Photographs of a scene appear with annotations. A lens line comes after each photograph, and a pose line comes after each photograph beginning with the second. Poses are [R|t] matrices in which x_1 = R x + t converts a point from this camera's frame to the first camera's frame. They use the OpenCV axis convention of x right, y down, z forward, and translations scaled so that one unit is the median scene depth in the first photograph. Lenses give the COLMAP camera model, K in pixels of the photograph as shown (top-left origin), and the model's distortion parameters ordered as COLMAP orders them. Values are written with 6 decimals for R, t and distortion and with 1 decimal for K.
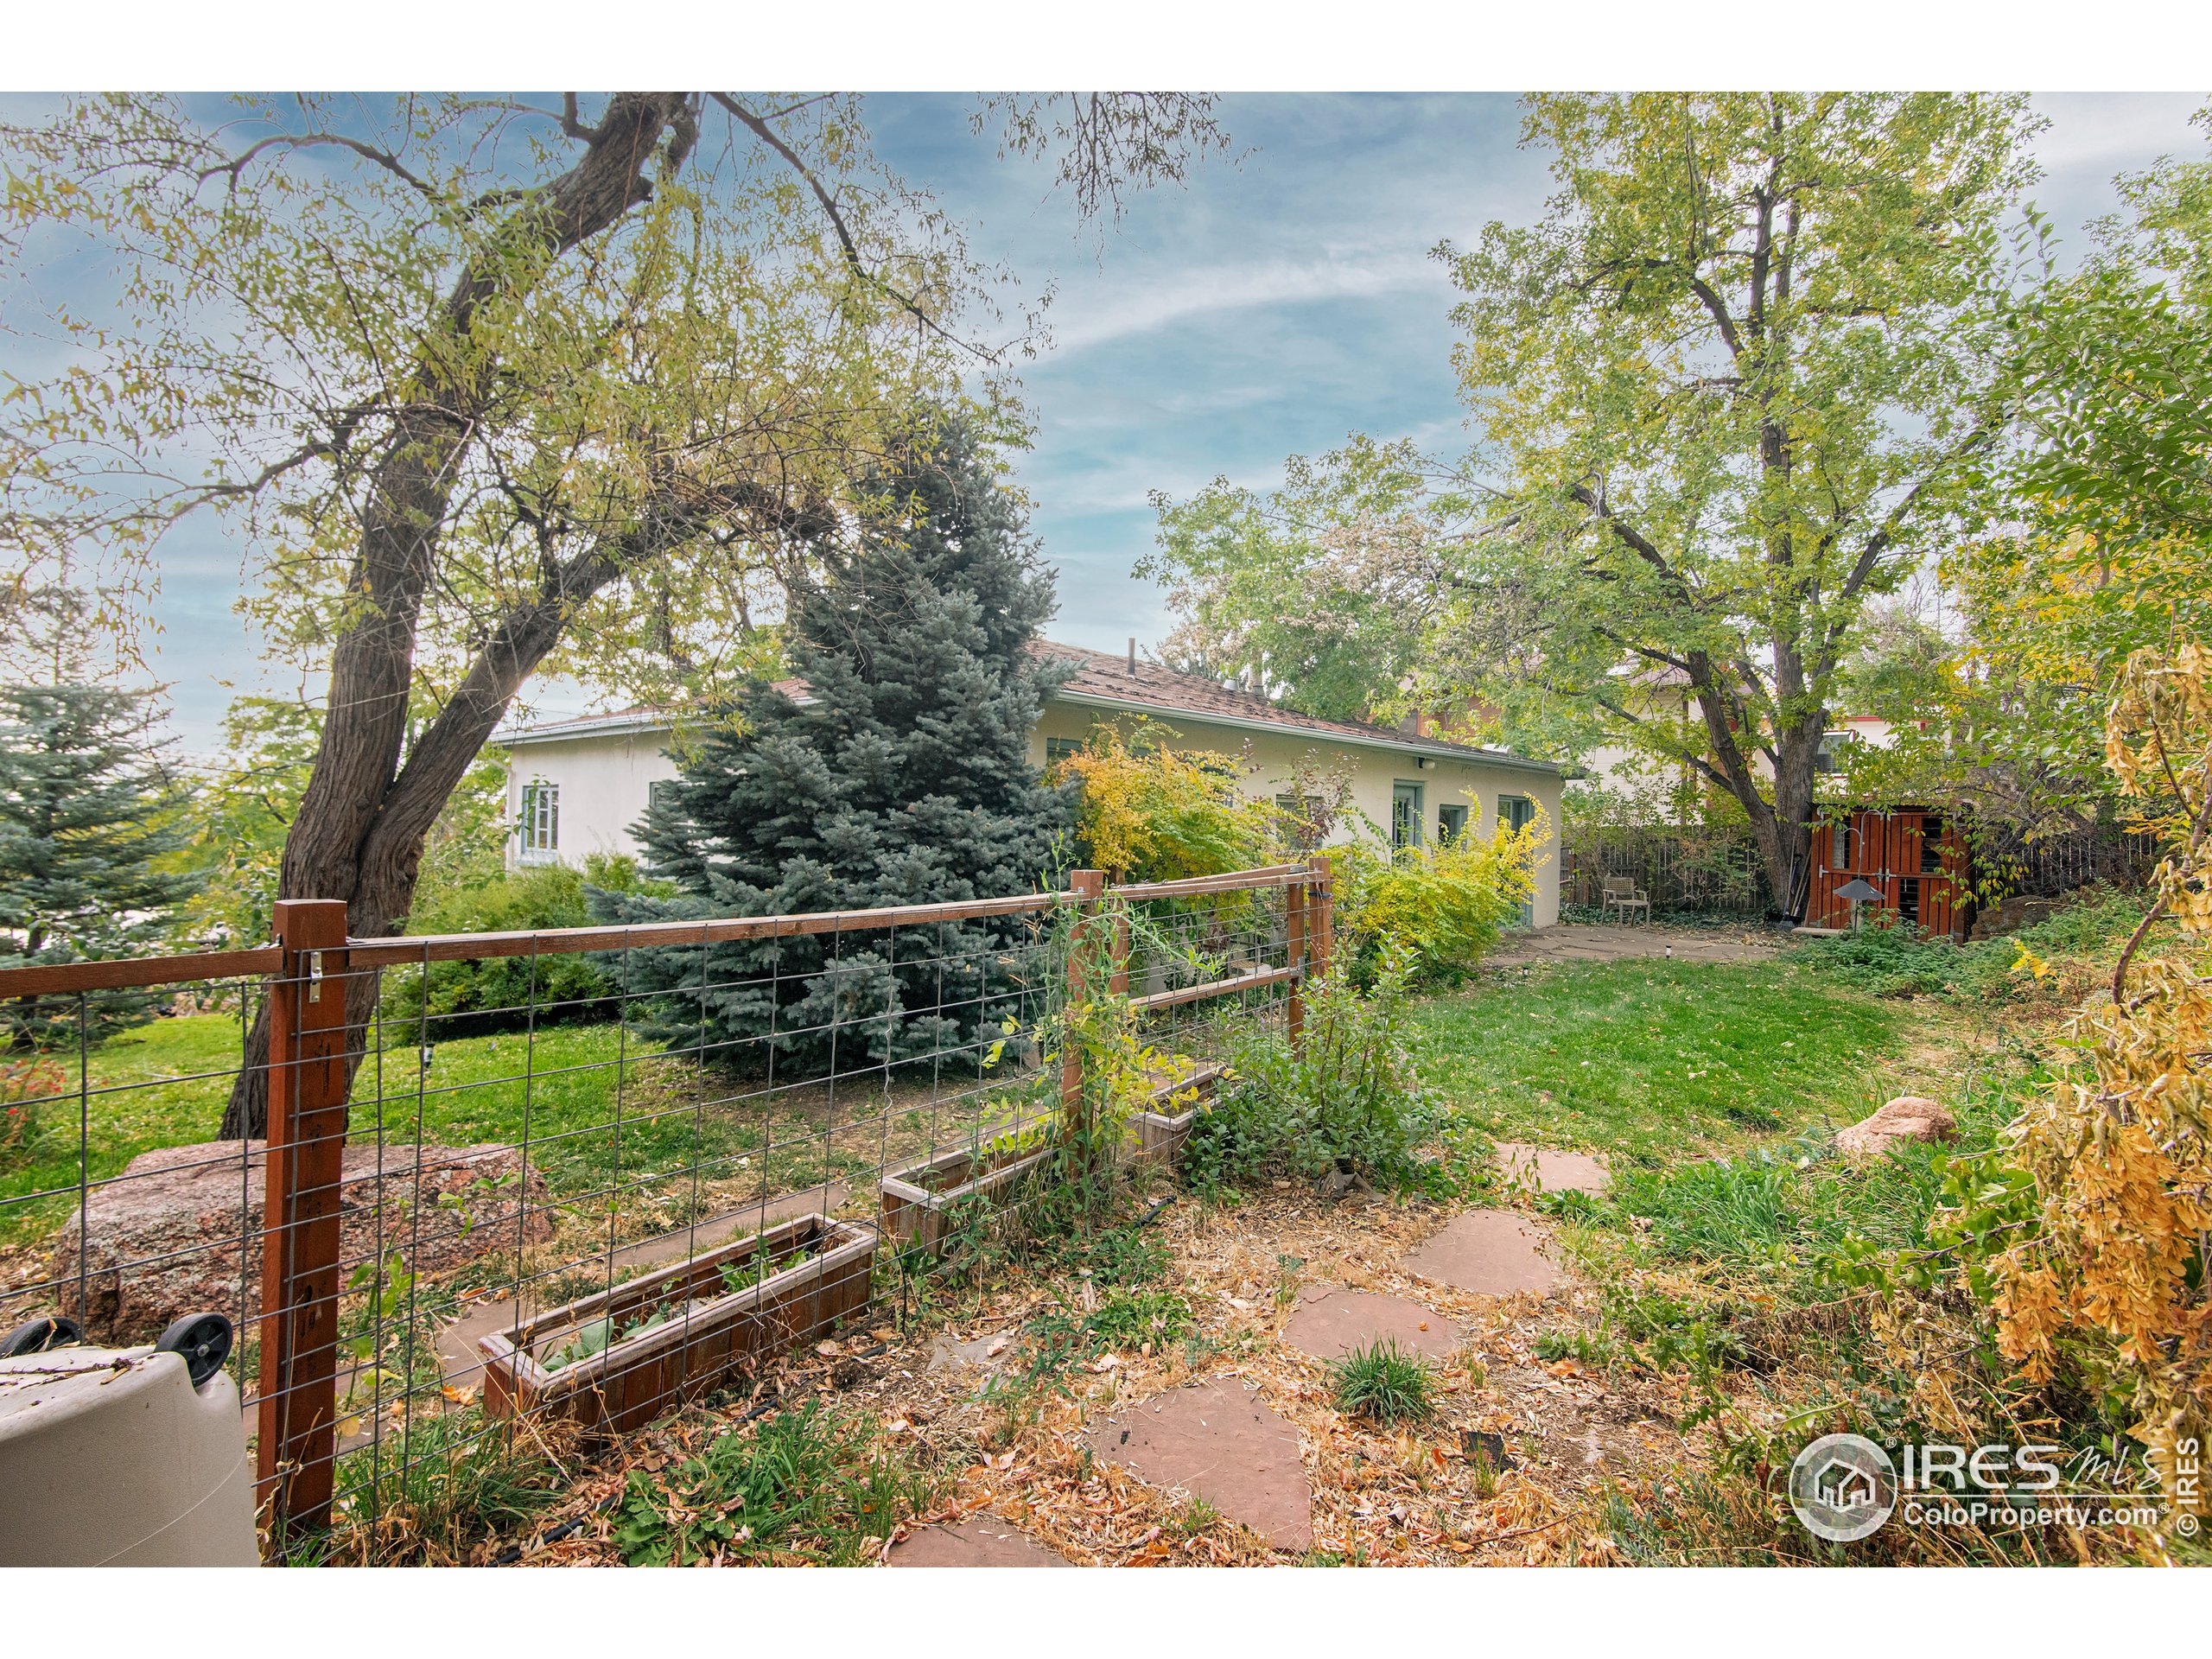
lens RADIAL K [[984.2, 0, 1103.2], [0, 984.2, 814.8], [0, 0, 1]] dist [0.005094, -0.000141]
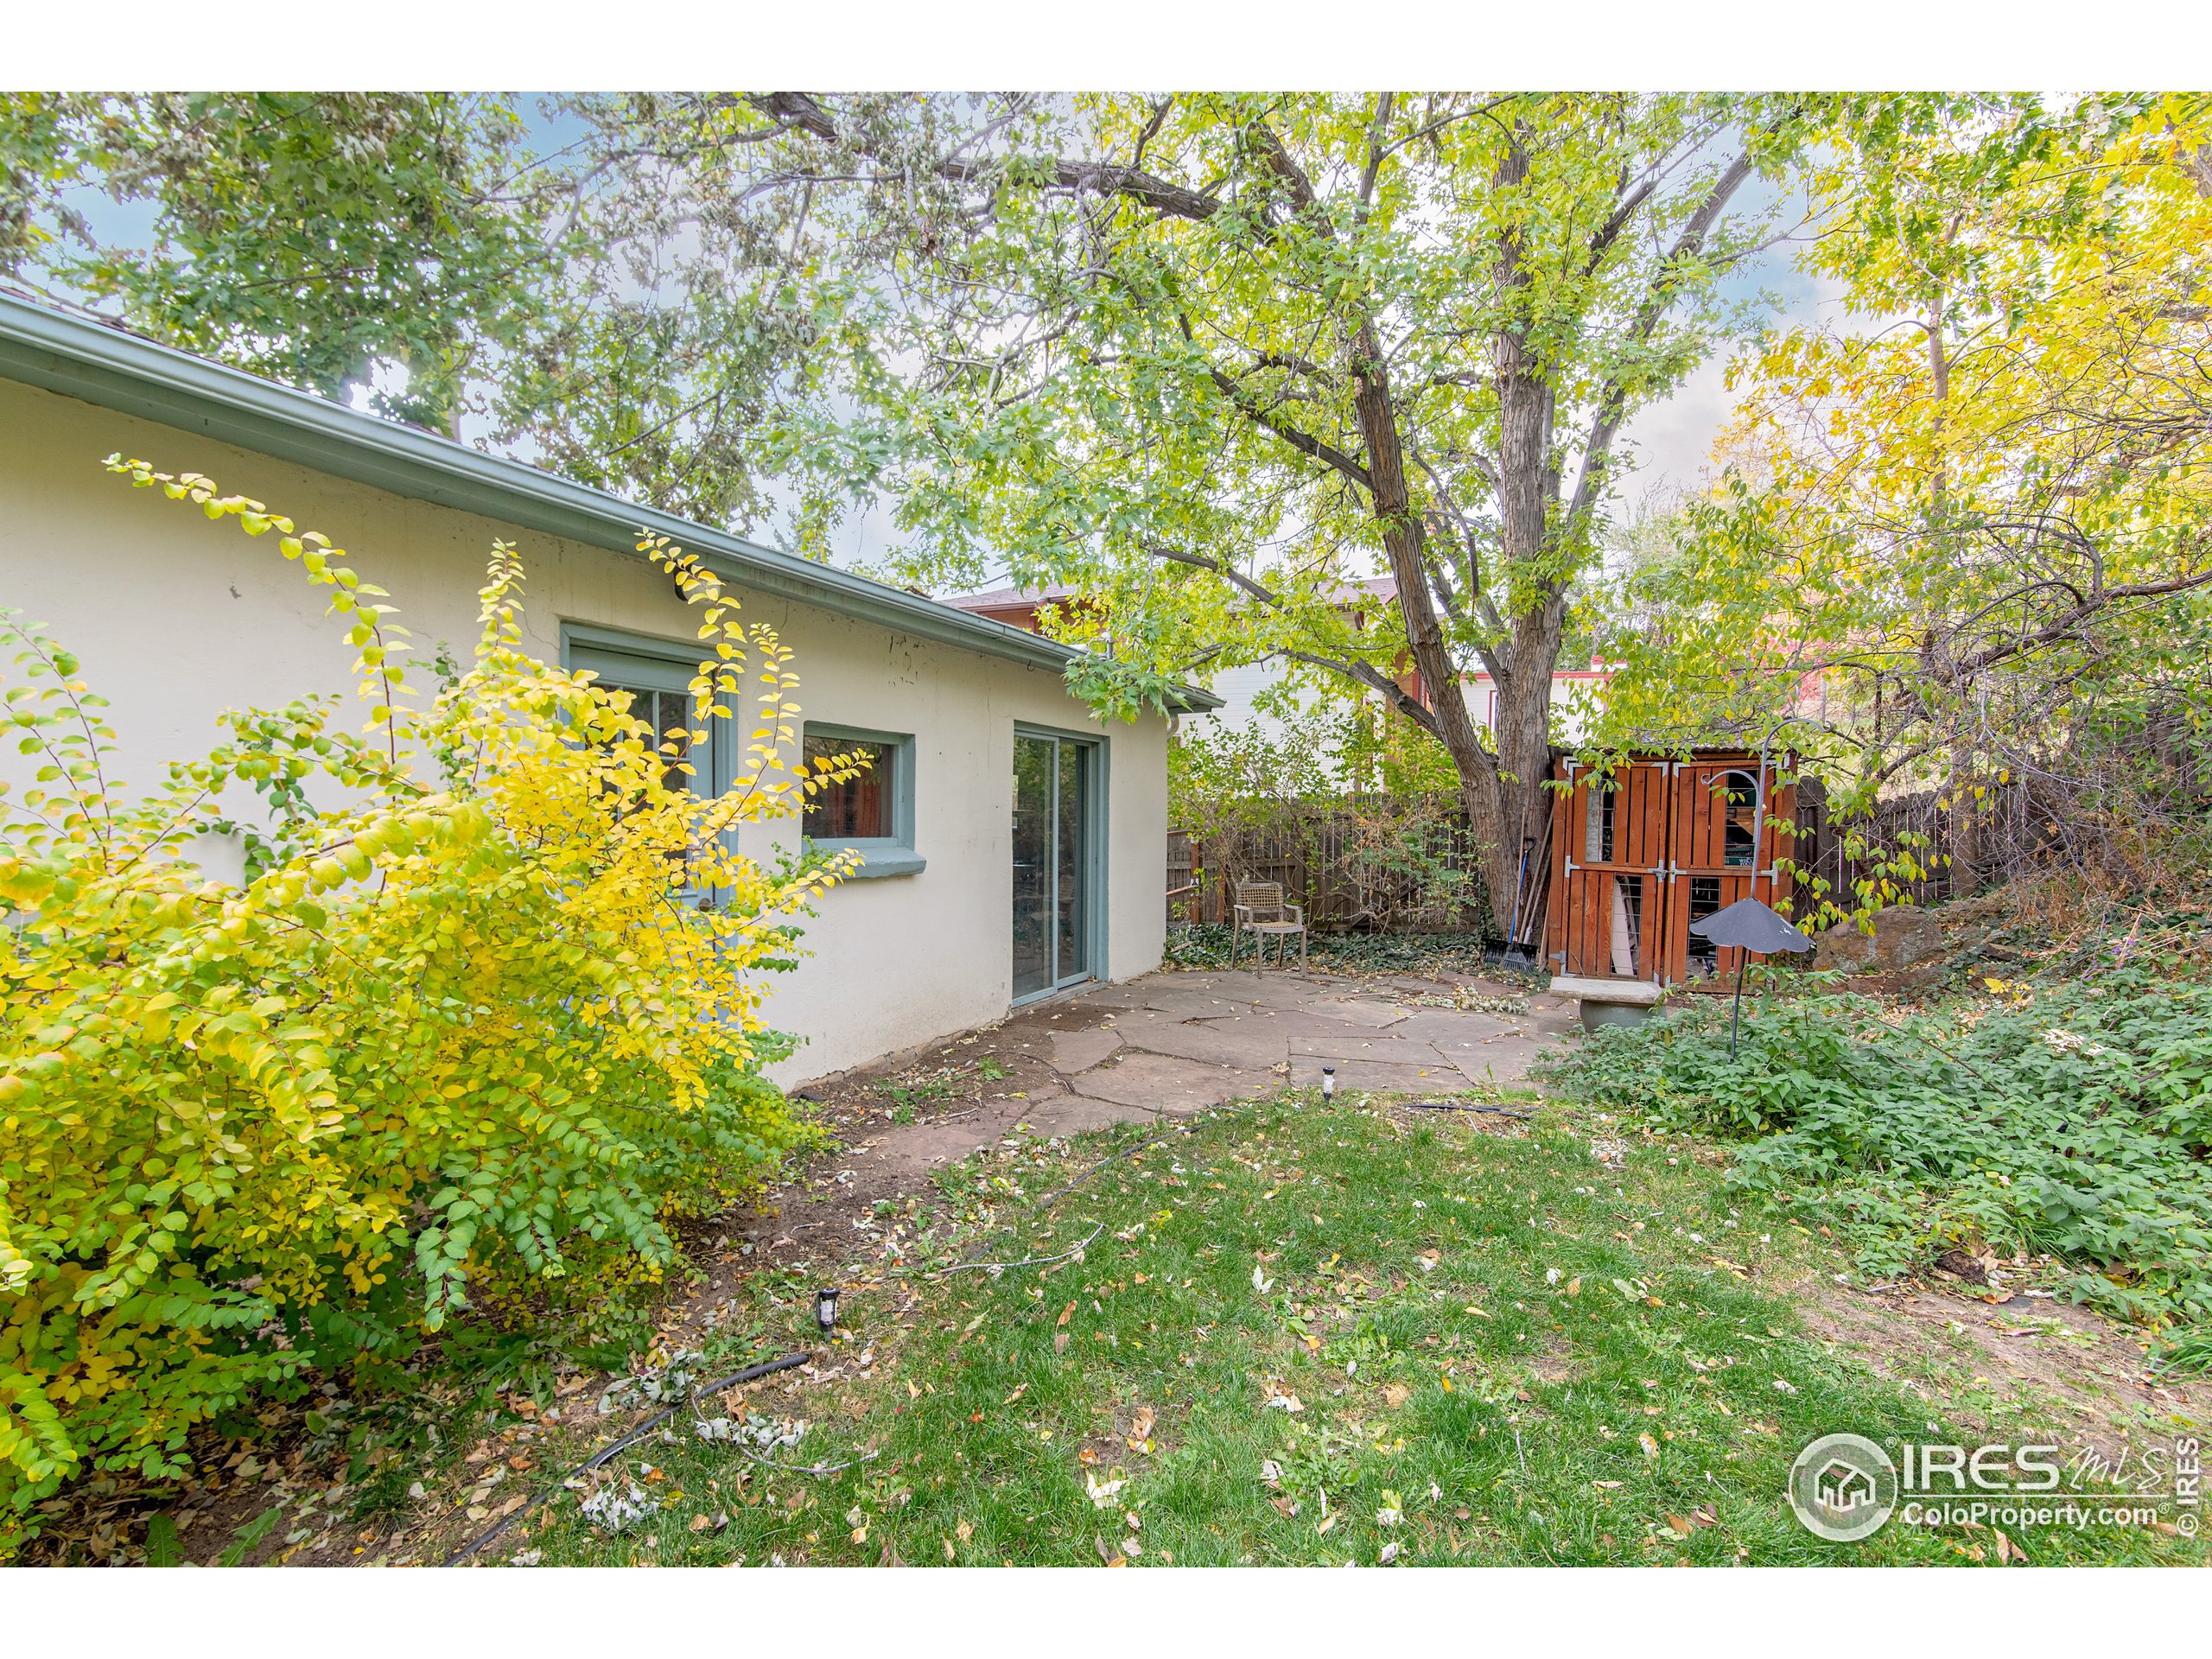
lens RADIAL K [[1104.3, 0, 1099.7], [0, 1104.3, 837.6], [0, 0, 1]] dist [0.000397, 0.000047]
pose [[0.954033, -0.013751, 0.299387, 0.249161], [0.004500, 0.999491, 0.031570, 0.016919], [-0.299668, -0.028771, 0.953609, 0.427203]]
